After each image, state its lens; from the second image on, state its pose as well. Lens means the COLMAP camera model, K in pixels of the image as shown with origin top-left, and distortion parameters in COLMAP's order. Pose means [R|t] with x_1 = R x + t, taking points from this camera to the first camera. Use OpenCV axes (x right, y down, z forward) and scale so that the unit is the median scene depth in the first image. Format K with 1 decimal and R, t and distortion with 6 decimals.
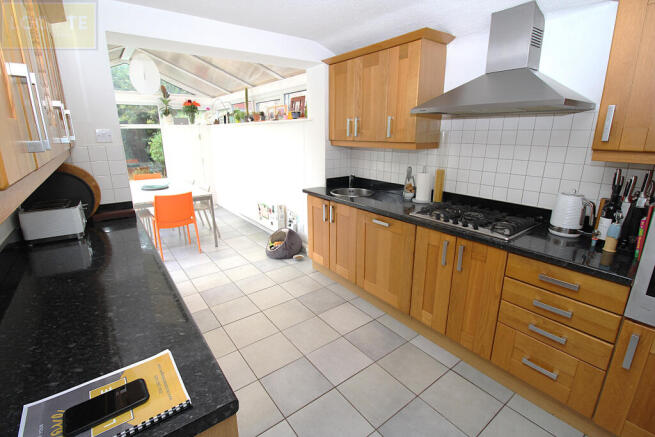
lens RADIAL K [[303.6, 0, 329.7], [0, 303.6, 214.6], [0, 0, 1]] dist [-0.002507, -0.008443]
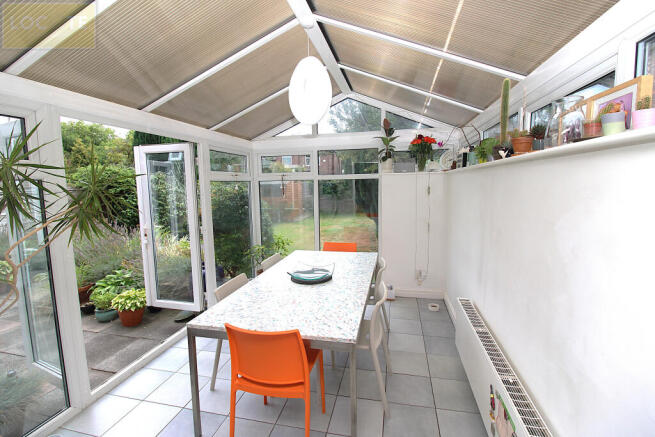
lens RADIAL K [[303.6, 0, 330.3], [0, 303.6, 216.7], [0, 0, 1]] dist [-0.002507, -0.008443]
pose [[0.649261, 0.071422, -0.757205, -0.131807], [-0.180545, 0.981597, -0.062220, -0.205283], [0.738826, 0.177106, 0.650208, 0.726280]]
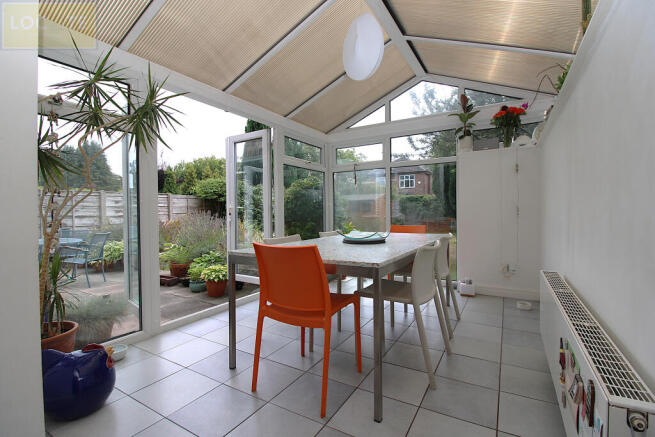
lens RADIAL K [[303.6, 0, 331.1], [0, 303.6, 217.5], [0, 0, 1]] dist [-0.002507, -0.008443]
pose [[0.383465, 0.010288, -0.923498, -0.094179], [-0.228500, 0.969907, -0.084075, -0.082074], [0.894842, 0.243260, 0.374276, 0.848038]]
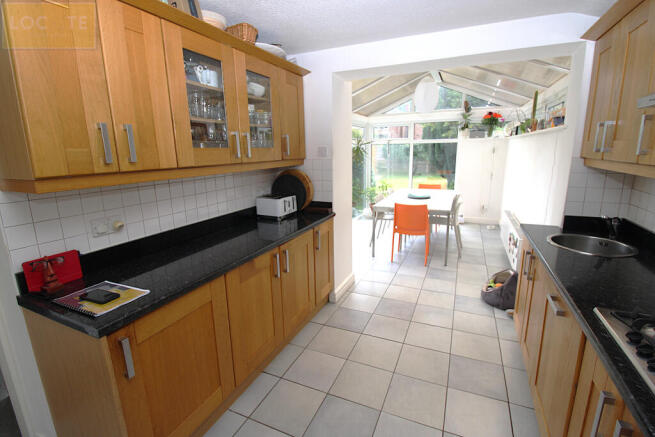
lens RADIAL K [[303.9, 0, 328.4], [0, 303.9, 214.3], [0, 0, 1]] dist [-0.005789, -0.000731]
pose [[0.481621, 0.176334, -0.858456, 0.256910], [-0.211139, 0.974042, 0.081621, -0.056278], [0.850565, 0.141944, 0.506350, 0.204170]]
